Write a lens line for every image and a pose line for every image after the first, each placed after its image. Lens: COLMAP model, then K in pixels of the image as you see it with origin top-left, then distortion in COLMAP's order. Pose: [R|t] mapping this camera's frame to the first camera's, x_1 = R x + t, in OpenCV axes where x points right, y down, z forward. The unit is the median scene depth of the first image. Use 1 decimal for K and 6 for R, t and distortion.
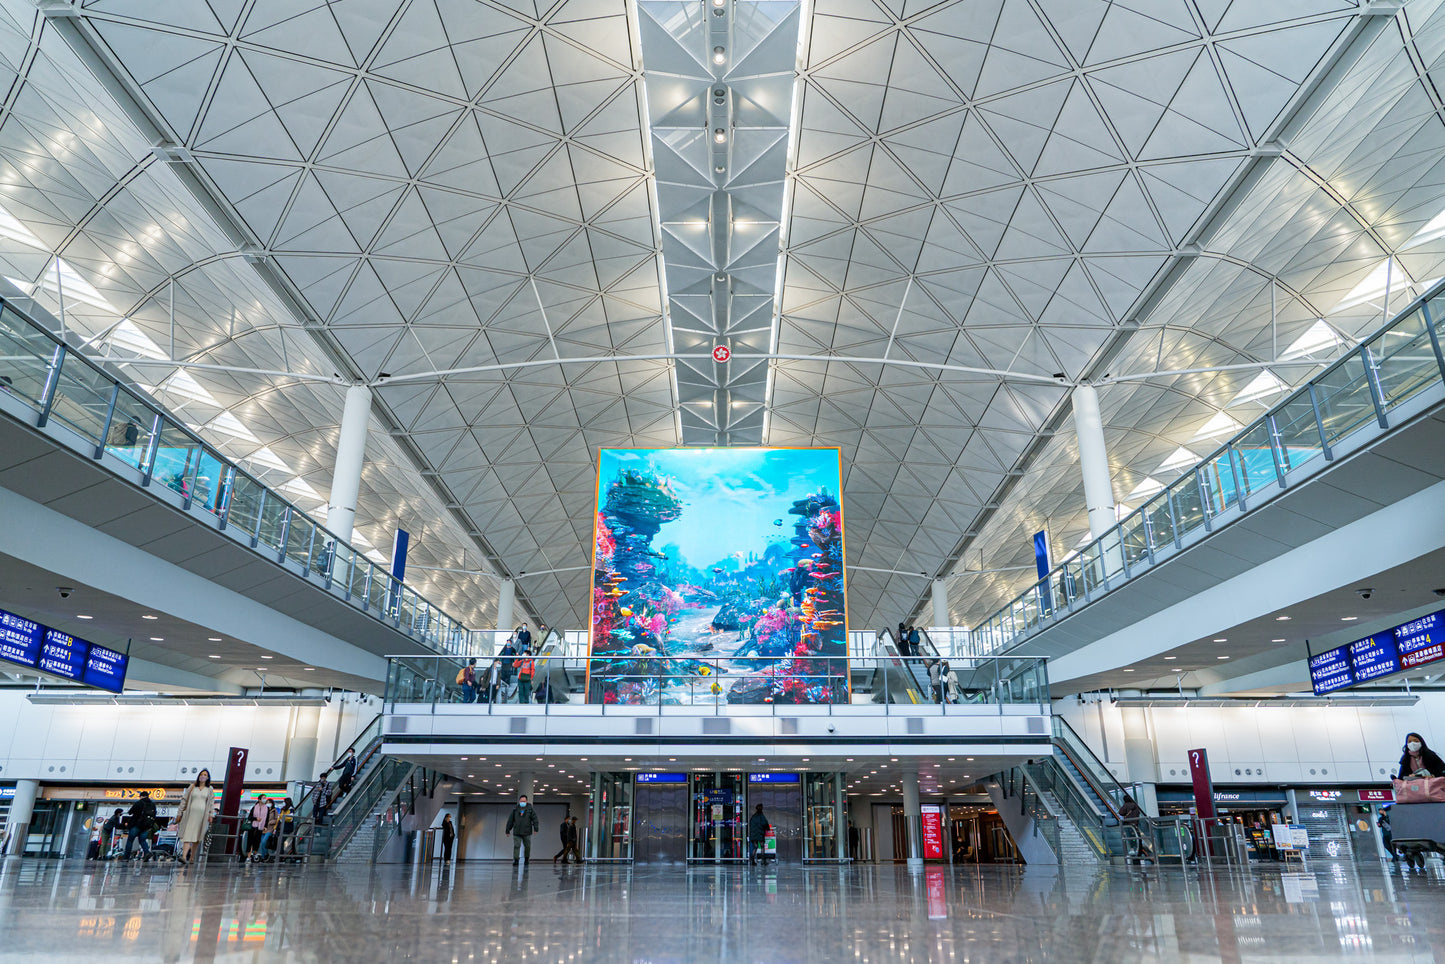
lens RADIAL K [[992.2, 0, 722.5], [0, 992.2, 482.0], [0, 0, 1]] dist [-0.023933, -0.005041]
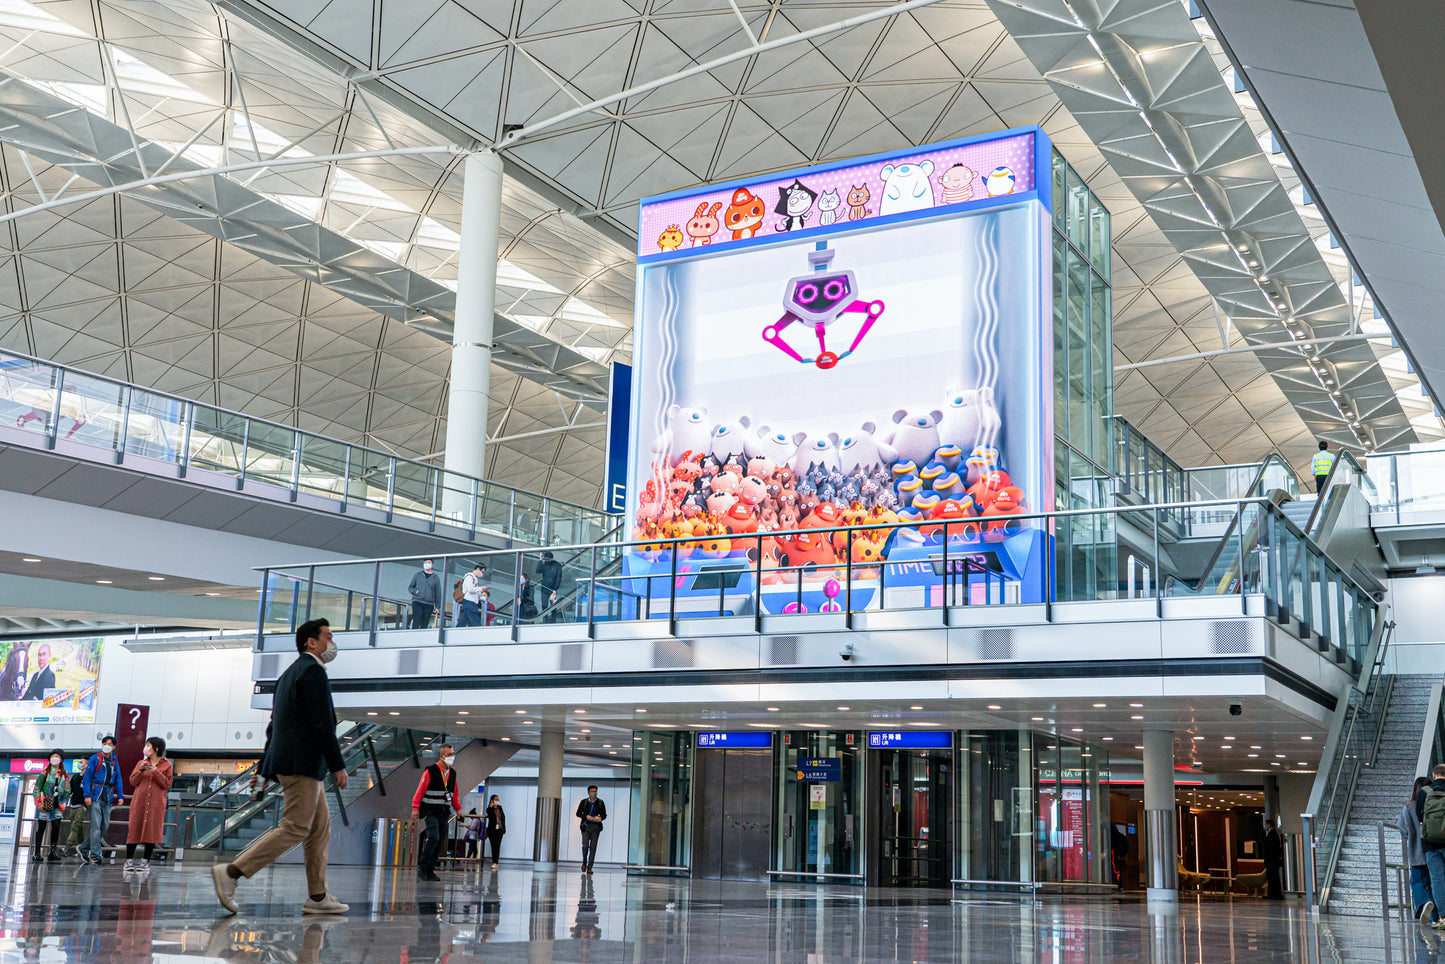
lens RADIAL K [[1675.7, 0, 686.4], [0, 1675.7, 471.8], [0, 0, 1]] dist [0.039652, -0.046558]
pose [[0.867358, -0.081214, -0.491014, 0.434423], [0.145369, 0.984913, 0.093883, 0.040531], [0.475981, -0.152809, 0.866078, 0.135251]]
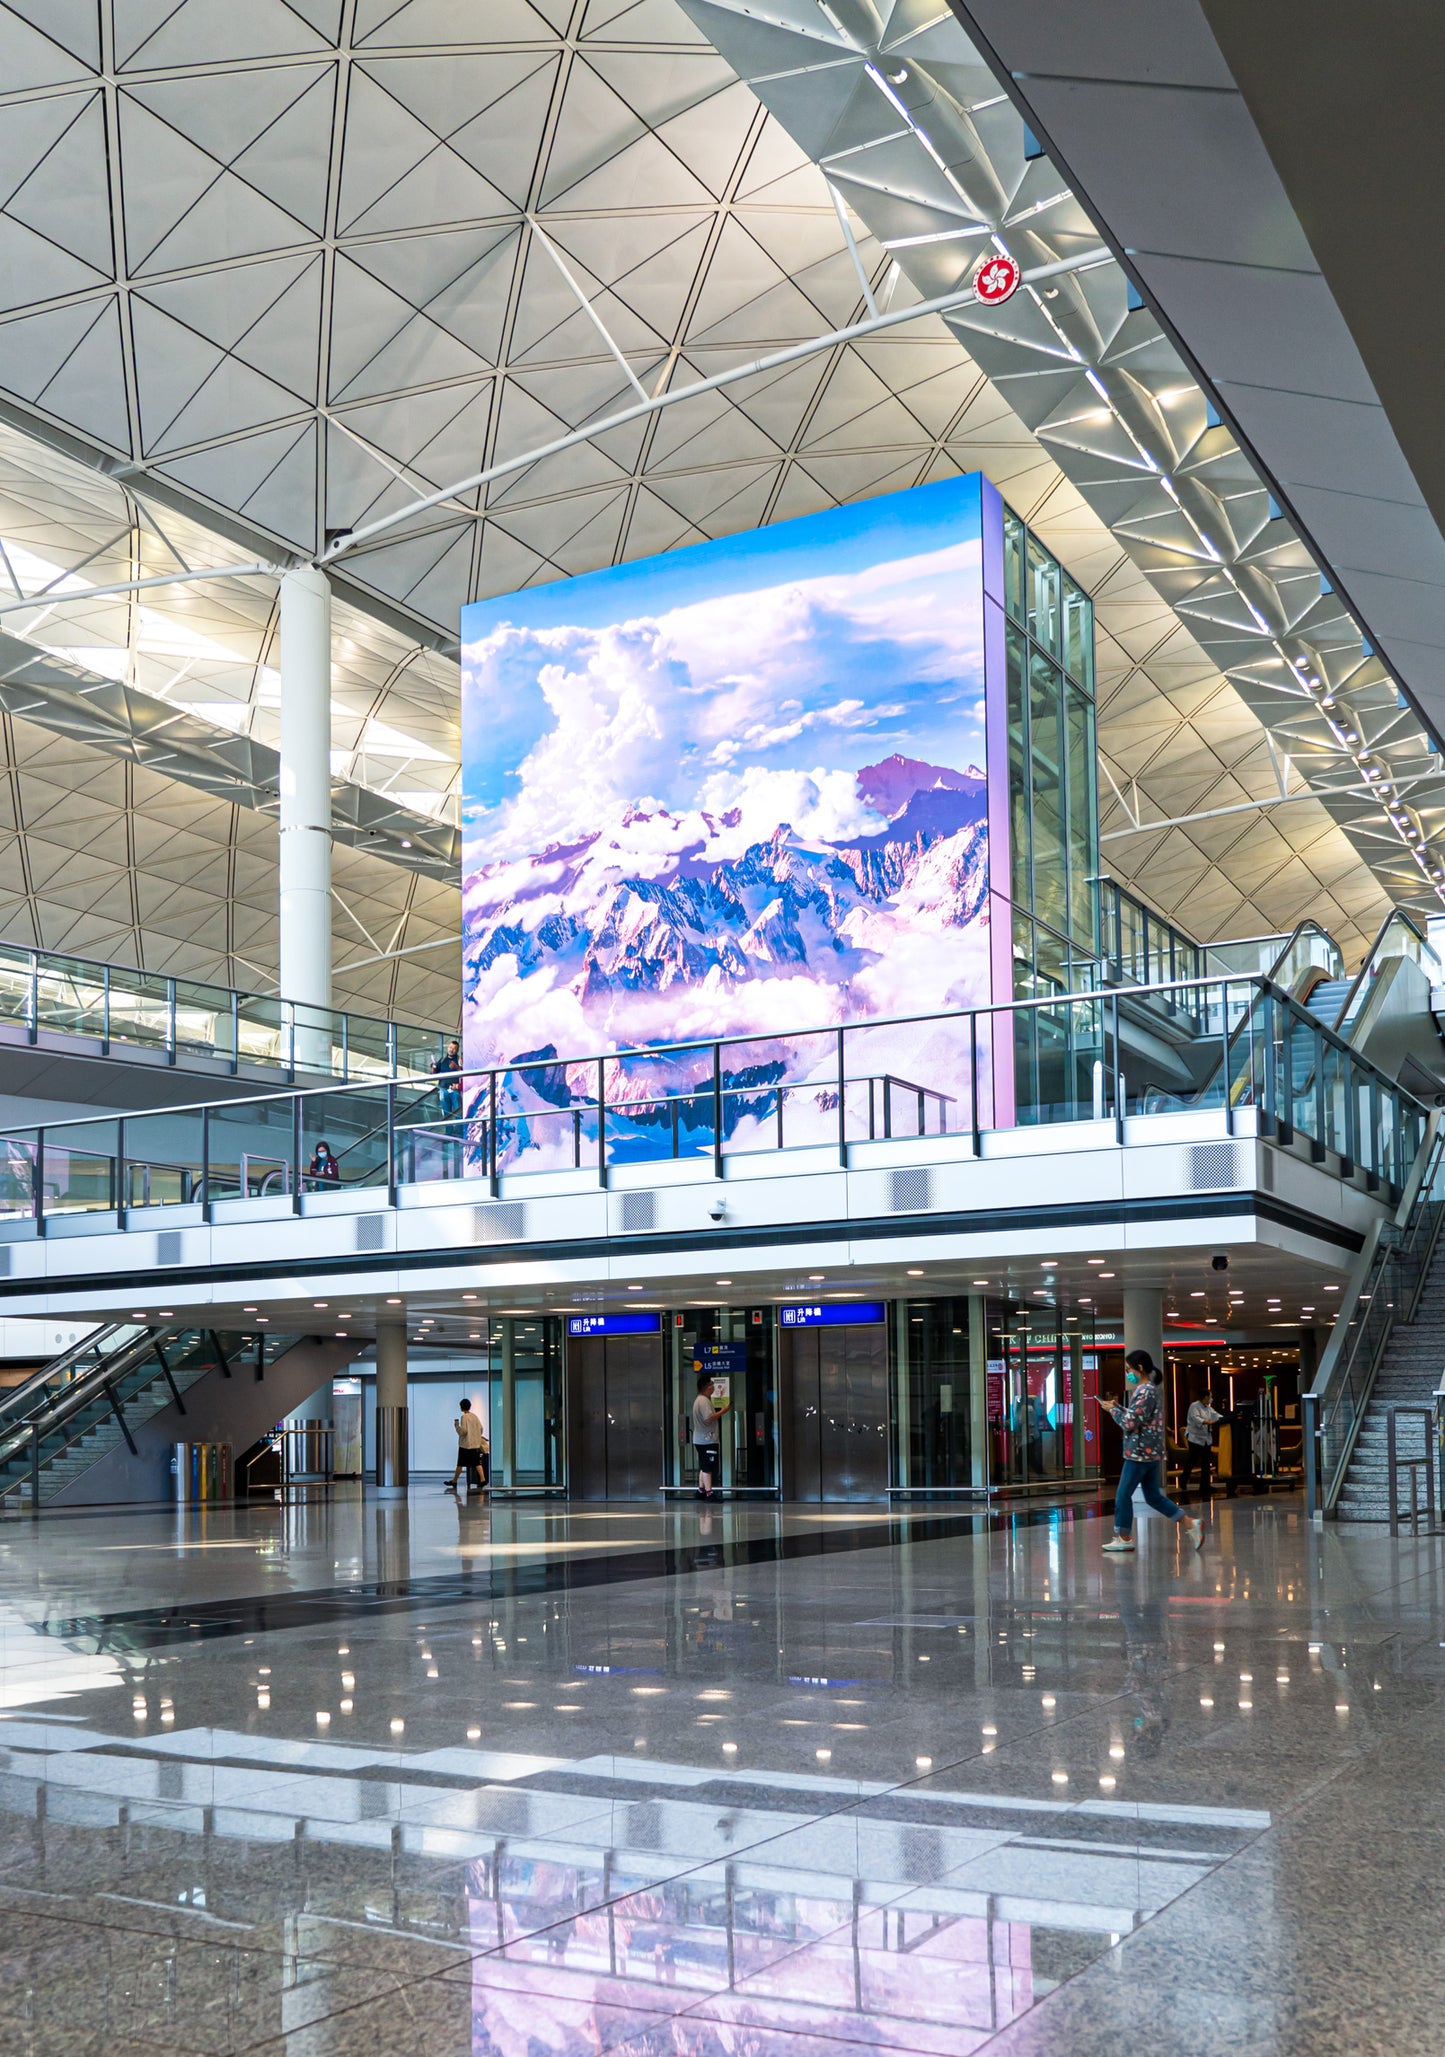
lens RADIAL K [[1977.8, 0, 720.1], [0, 1977.8, 1349.2], [0, 0, 1]] dist [-0.038833, 0.018067]
pose [[0.874103, -0.034421, -0.484520, 0.442020], [0.188931, 0.943034, 0.273848, 0.065925], [0.447493, -0.330912, 0.830811, 0.251637]]
